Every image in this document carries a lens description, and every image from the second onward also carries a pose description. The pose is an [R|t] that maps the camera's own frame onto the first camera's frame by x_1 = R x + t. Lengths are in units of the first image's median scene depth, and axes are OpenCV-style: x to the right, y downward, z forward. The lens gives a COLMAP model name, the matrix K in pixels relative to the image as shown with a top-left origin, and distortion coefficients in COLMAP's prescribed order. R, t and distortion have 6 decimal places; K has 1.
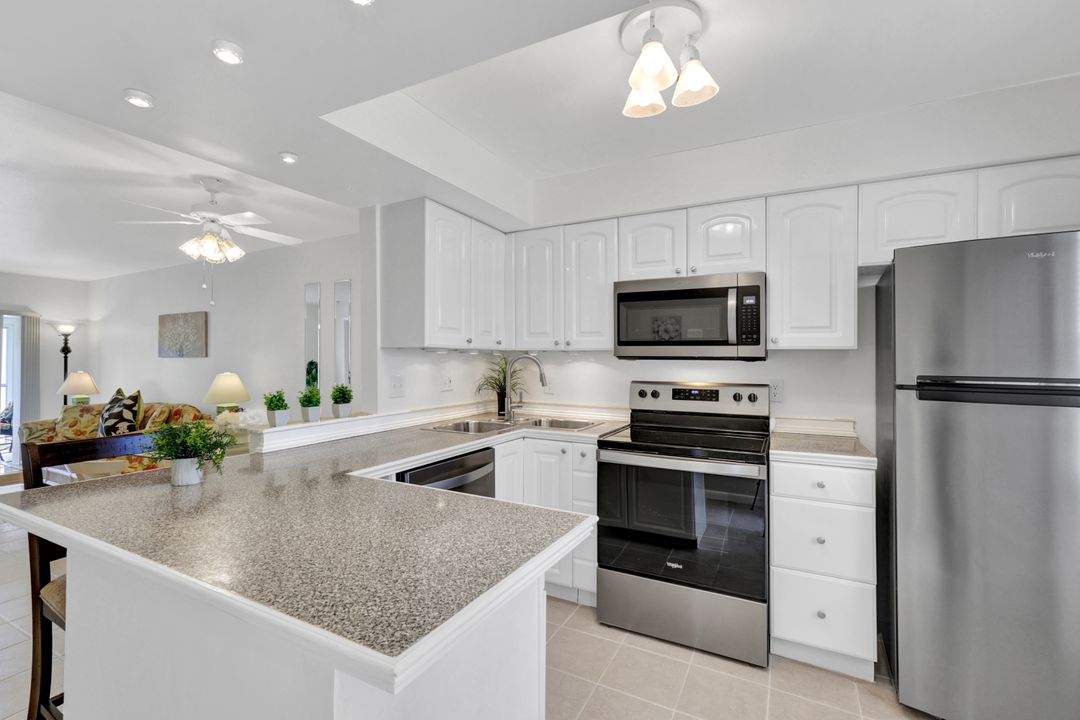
lens RADIAL K [[470.2, 0, 549.0], [0, 470.2, 356.4], [0, 0, 1]] dist [0.005160, 0.000018]
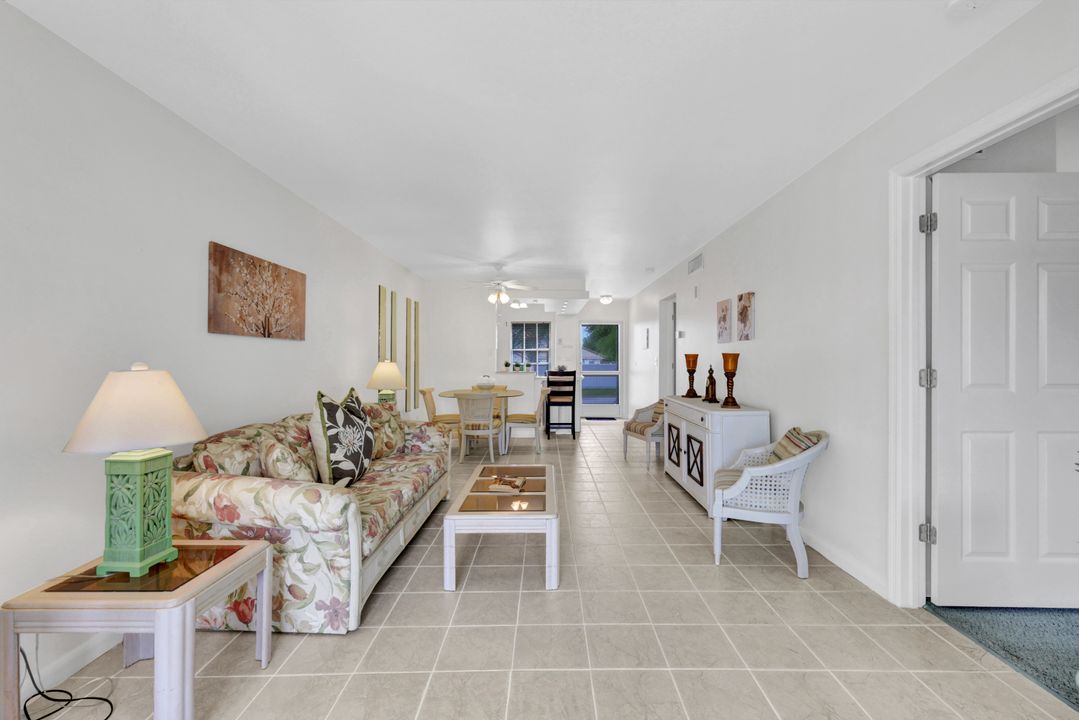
lens RADIAL K [[469.8, 0, 541.7], [0, 469.8, 353.5], [0, 0, 1]] dist [0.005160, 0.000018]
pose [[-0.453114, 0.011509, 0.891378, -1.550262], [-0.006386, 0.999849, -0.016155, 0.030217], [-0.891430, -0.013012, -0.452972, 1.036539]]
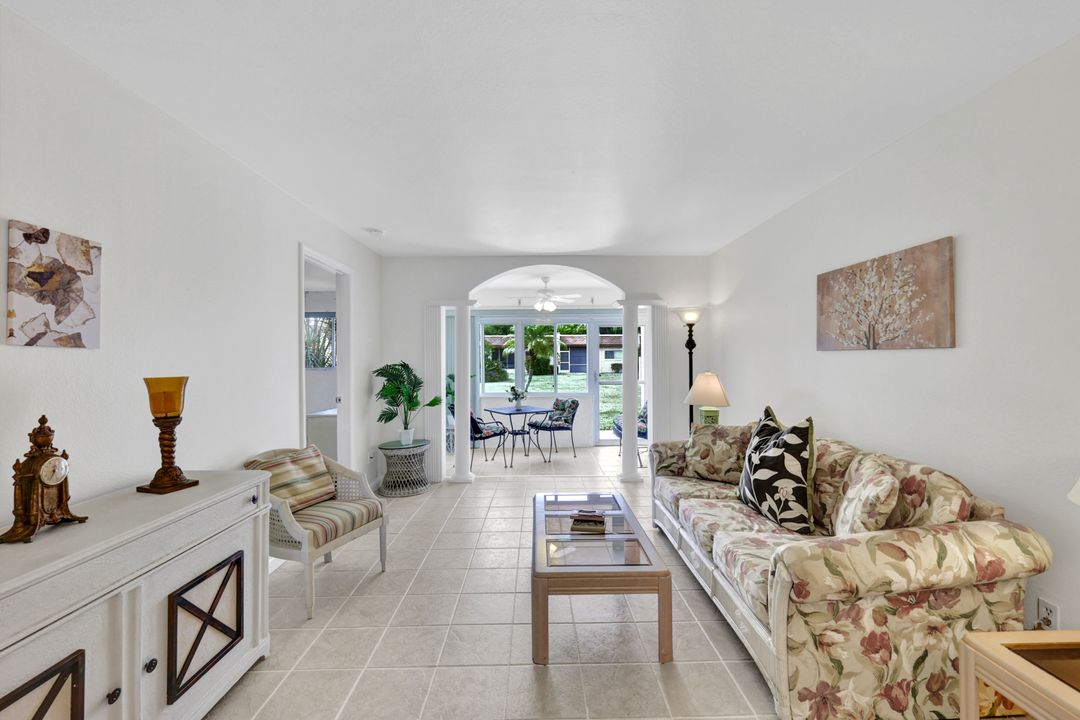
lens RADIAL K [[470.2, 0, 541.7], [0, 470.2, 358.8], [0, 0, 1]] dist [0.005160, 0.000018]
pose [[0.469514, -0.002557, -0.882921, -0.551109], [0.015109, 0.999873, 0.005139, 0.003894], [0.882796, -0.015754, 0.469493, 0.509274]]
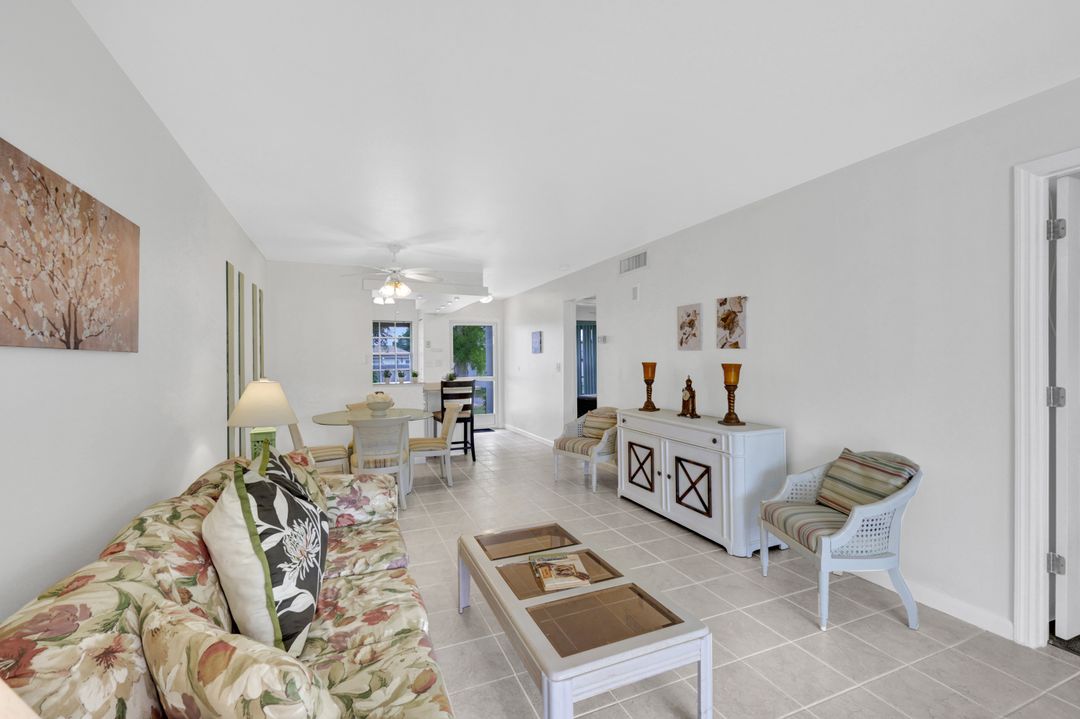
lens RADIAL K [[470.2, 0, 545.1], [0, 470.2, 356.2], [0, 0, 1]] dist [0.005160, 0.000018]
pose [[-0.769049, 0.010851, 0.639097, -1.240889], [0.005465, 0.999931, -0.010402, 0.010315], [-0.639166, -0.004507, -0.769056, 1.115302]]
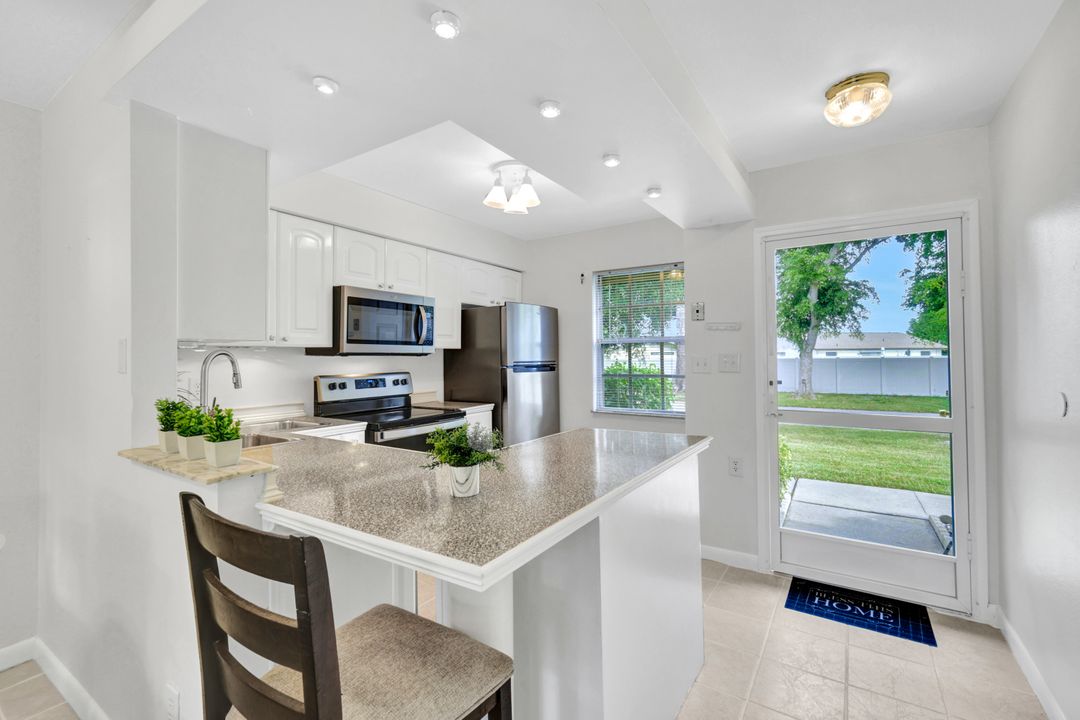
lens RADIAL K [[470.2, 0, 535.0], [0, 470.2, 351.0], [0, 0, 1]] dist [0.005160, 0.000018]
pose [[0.118795, 0.004216, 0.992910, -0.466281], [0.002210, 0.999987, -0.004510, 0.000878], [-0.992916, 0.002731, 0.118784, 0.215360]]
